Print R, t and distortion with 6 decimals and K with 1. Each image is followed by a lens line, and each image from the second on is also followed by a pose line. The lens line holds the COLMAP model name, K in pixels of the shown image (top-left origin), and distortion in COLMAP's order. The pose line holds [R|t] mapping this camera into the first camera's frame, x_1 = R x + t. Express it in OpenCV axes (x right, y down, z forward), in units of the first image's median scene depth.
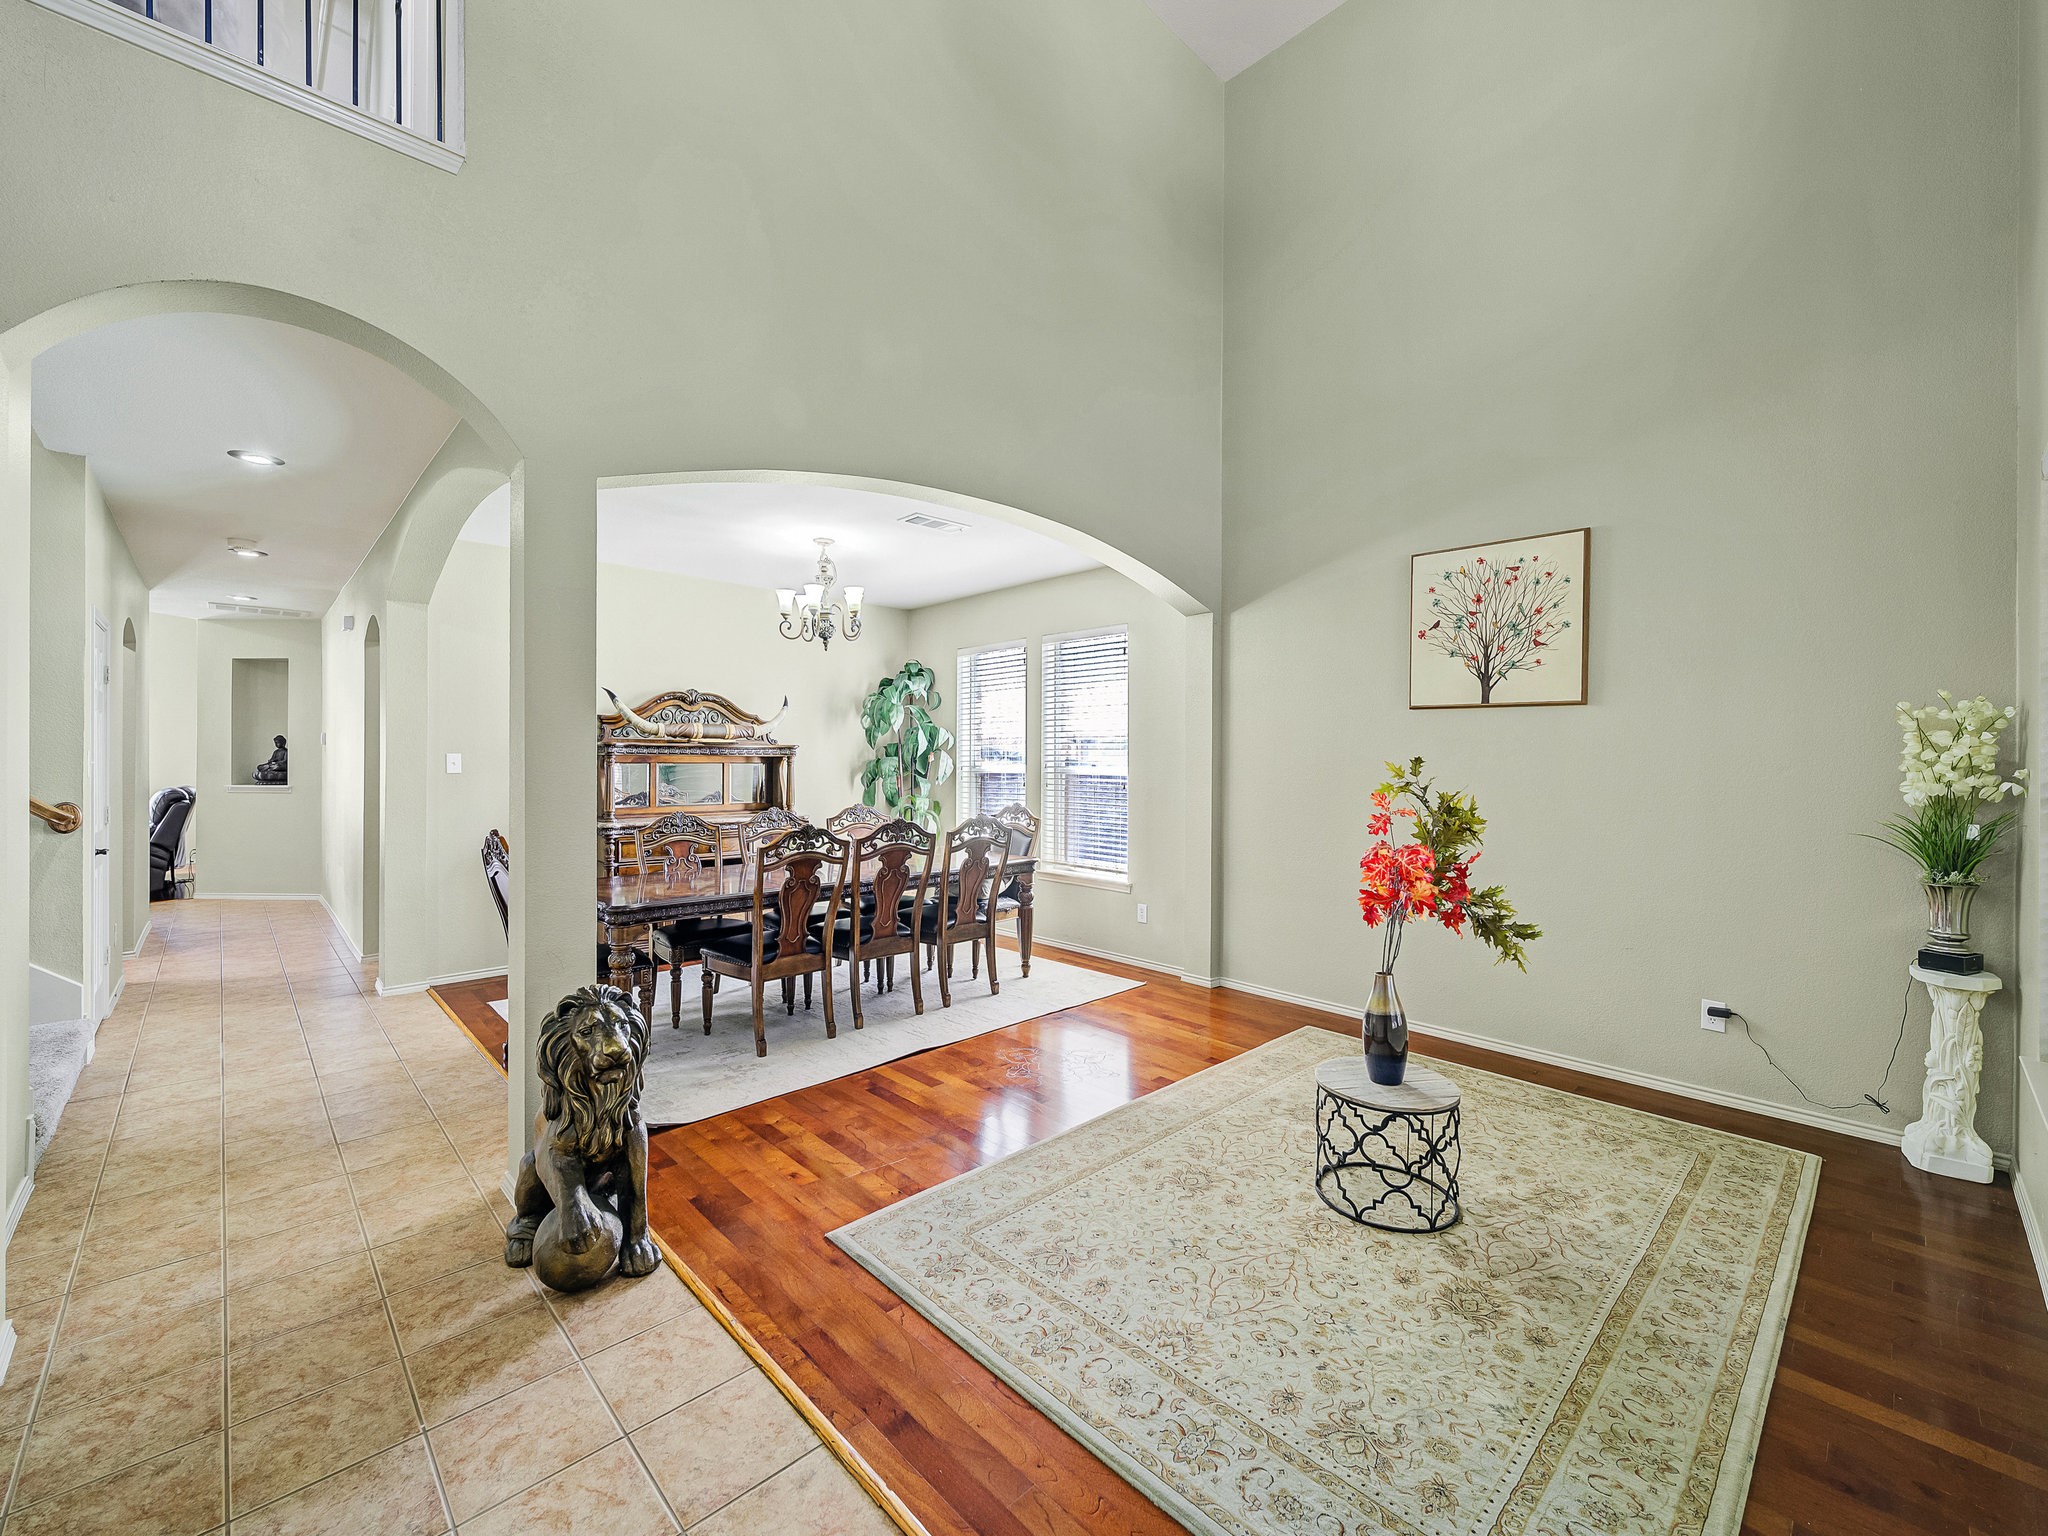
lens RADIAL K [[832.7, 0, 1022.8], [0, 832.7, 762.3], [0, 0, 1]] dist [0.001142, -0.000167]
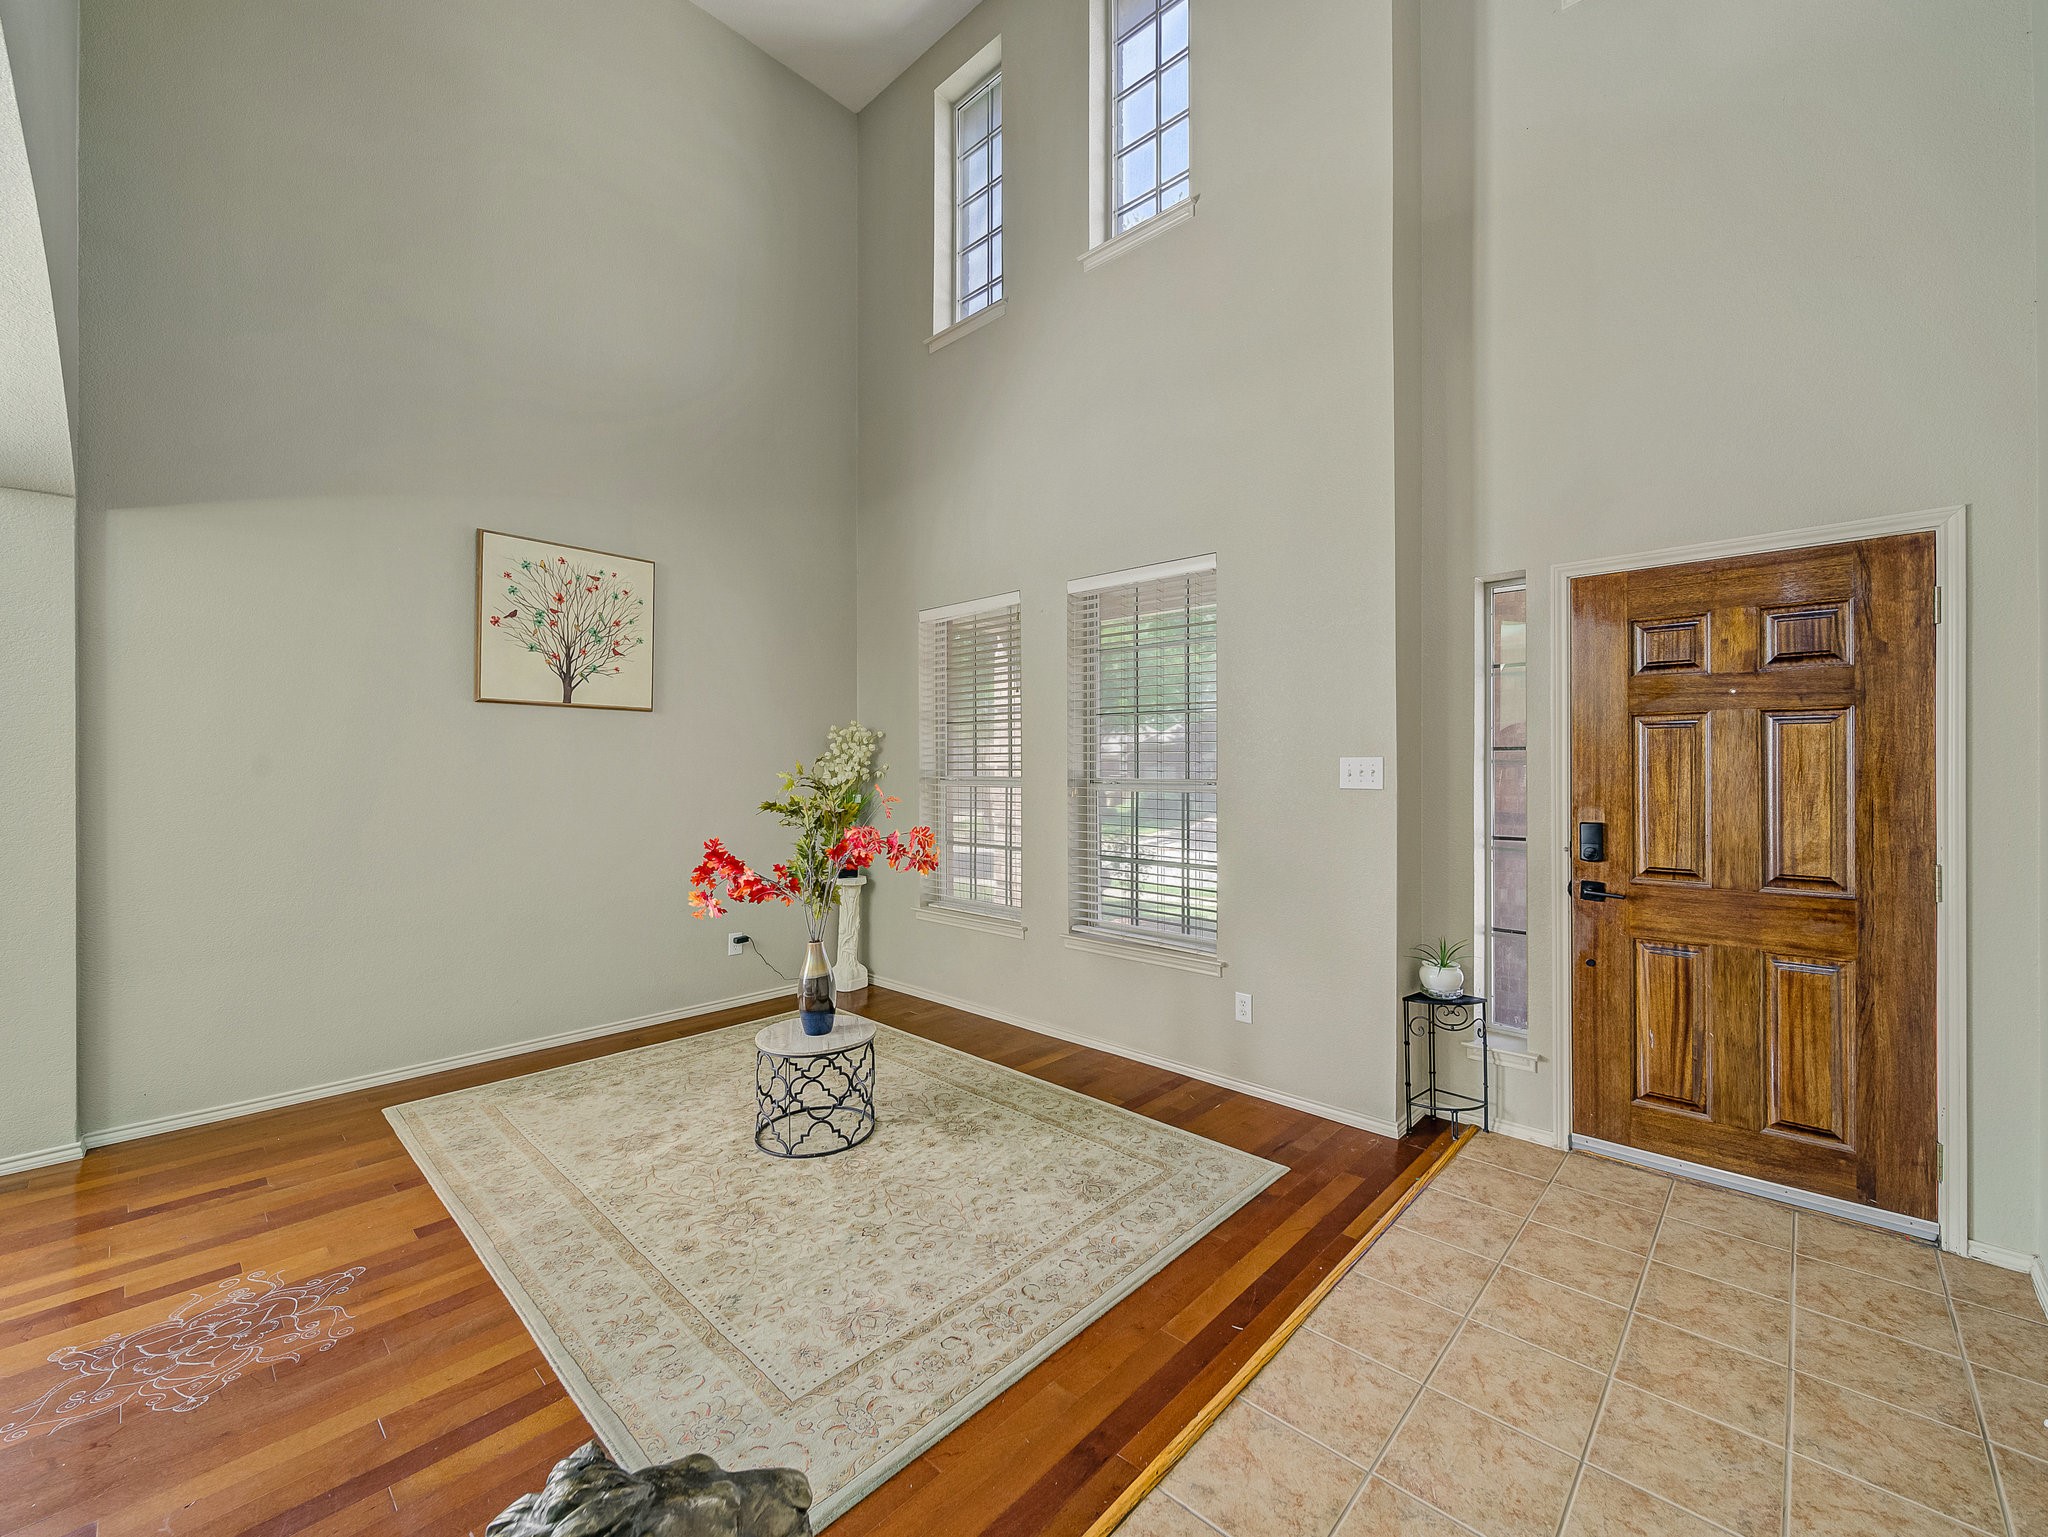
lens RADIAL K [[832.7, 0, 1022.8], [0, 832.7, 762.8], [0, 0, 1]] dist [0.001142, -0.000167]
pose [[-0.051944, -0.002124, 0.998648, -0.743053], [0.000067, 0.999998, 0.002131, -0.000095], [-0.998650, 0.000177, -0.051943, 0.763096]]
